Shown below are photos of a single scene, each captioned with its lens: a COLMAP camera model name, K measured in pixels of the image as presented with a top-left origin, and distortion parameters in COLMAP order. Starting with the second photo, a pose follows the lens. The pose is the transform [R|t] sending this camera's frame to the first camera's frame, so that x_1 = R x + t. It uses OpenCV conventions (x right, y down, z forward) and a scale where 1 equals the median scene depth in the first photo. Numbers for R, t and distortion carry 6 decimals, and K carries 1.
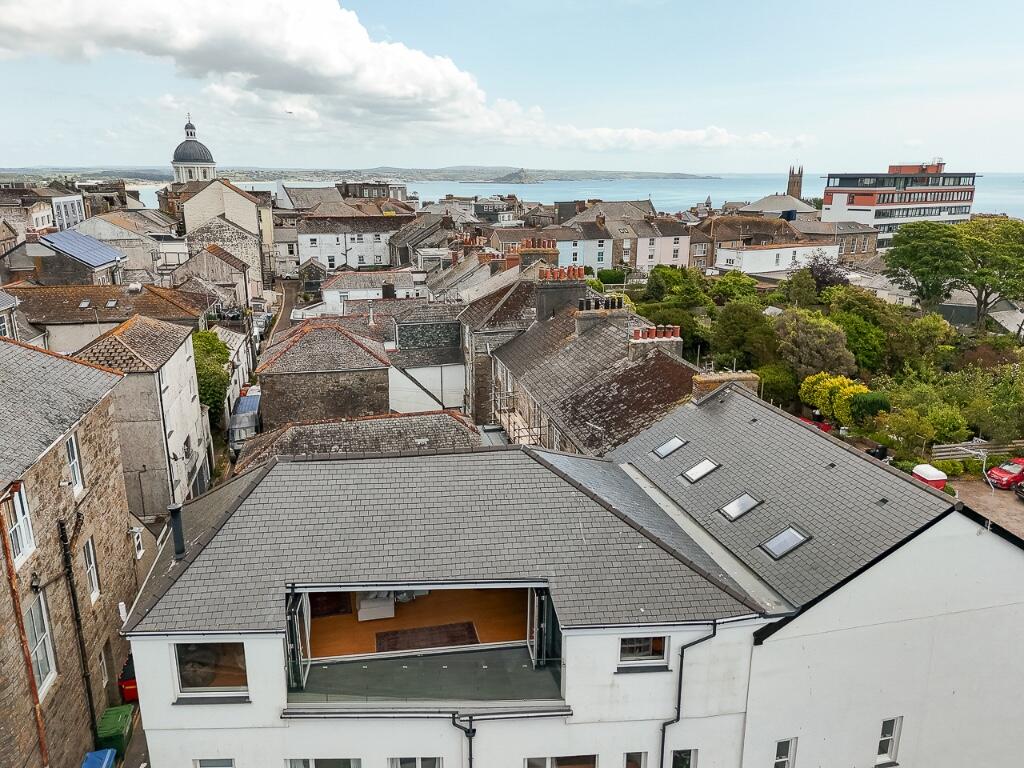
lens RADIAL K [[742.4, 0, 498.9], [0, 742.4, 383.6], [0, 0, 1]] dist [0.058980, -0.043143]
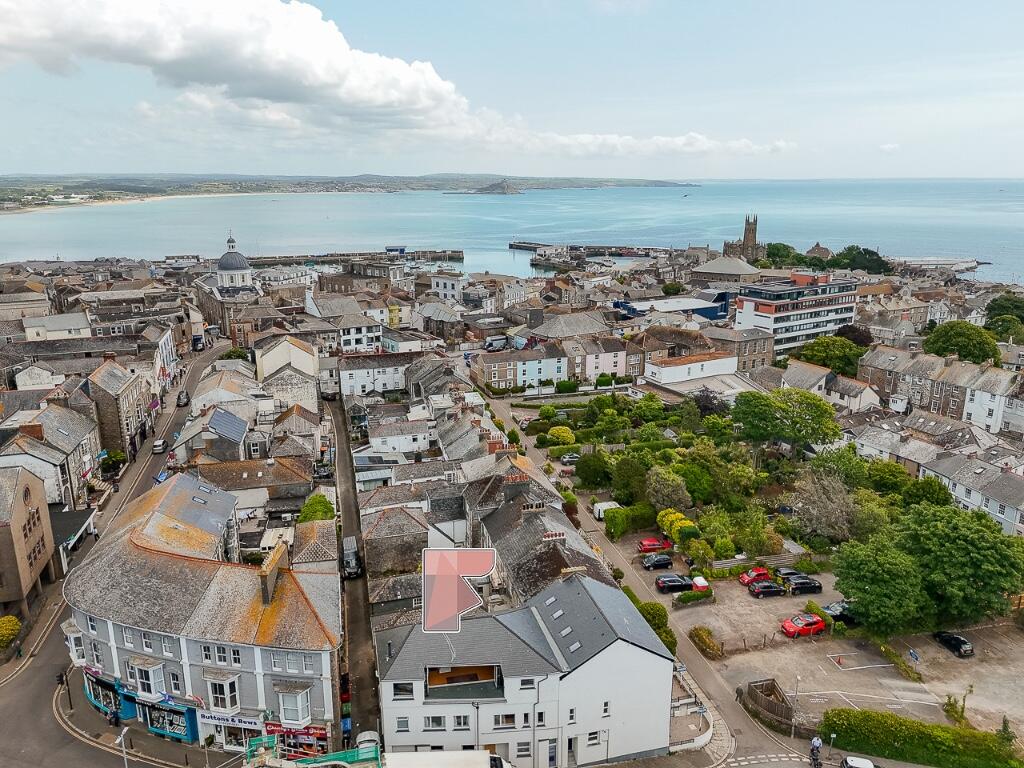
lens RADIAL K [[742.4, 0, 498.9], [0, 742.4, 383.6], [0, 0, 1]] dist [0.058980, -0.043143]
pose [[0.999745, -0.007973, 0.021110, -0.000605], [0.008123, 0.999942, -0.007005, -0.436520], [-0.021053, 0.007174, 0.999753, -1.072673]]
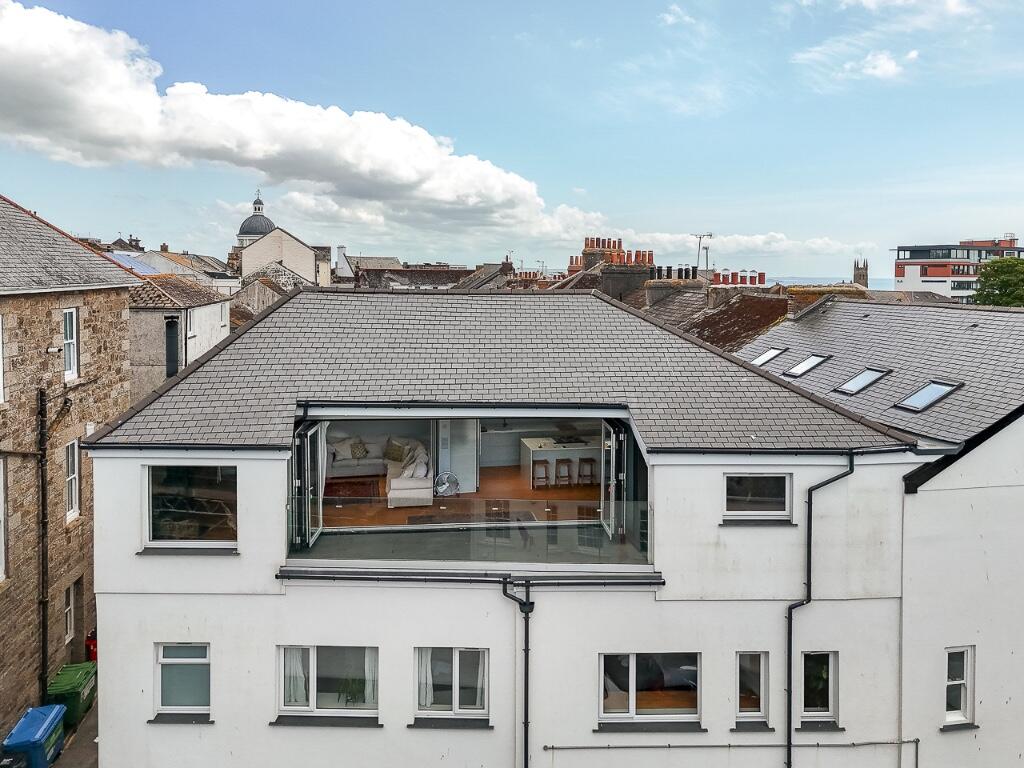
lens RADIAL K [[770.5, 0, 532.3], [0, 770.5, 303.8], [0, 0, 1]] dist [0.052422, -0.032125]
pose [[0.999383, 0.008563, -0.034049, -0.003941], [-0.016293, 0.972166, -0.233728, 0.154793], [0.031100, 0.234138, 0.971706, 0.081037]]
